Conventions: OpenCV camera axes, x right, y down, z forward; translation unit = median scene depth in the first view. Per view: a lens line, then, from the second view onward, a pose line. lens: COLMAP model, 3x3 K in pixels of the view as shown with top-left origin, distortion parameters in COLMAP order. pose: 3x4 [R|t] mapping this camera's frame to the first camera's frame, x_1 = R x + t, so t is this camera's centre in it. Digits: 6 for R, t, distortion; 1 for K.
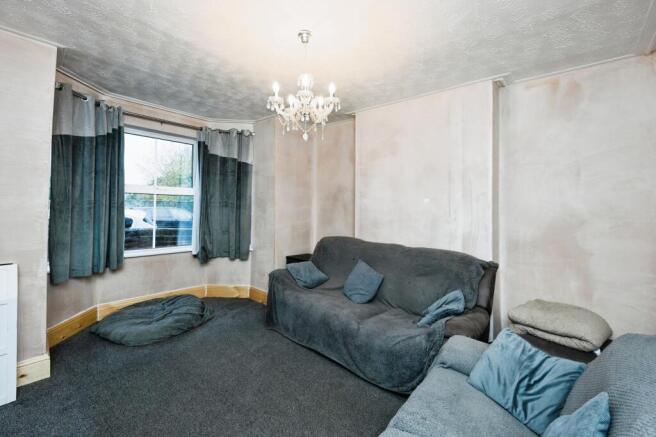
lens RADIAL K [[266.5, 0, 336.9], [0, 266.5, 202.0], [0, 0, 1]] dist [-0.000563, -0.000086]
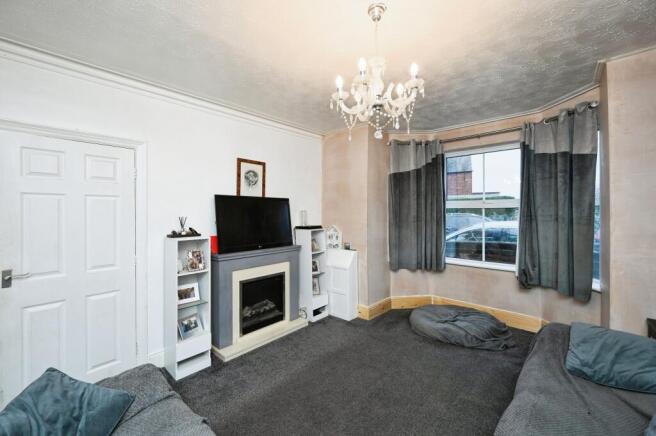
lens RADIAL K [[267.5, 0, 328.8], [0, 267.5, 217.7], [0, 0, 1]] dist [-0.000157, -0.000039]
pose [[-0.003075, -0.008814, -0.999956, 0.357668], [0.011700, 0.999892, -0.008850, 0.009388], [0.999927, -0.011727, -0.002971, 0.431471]]
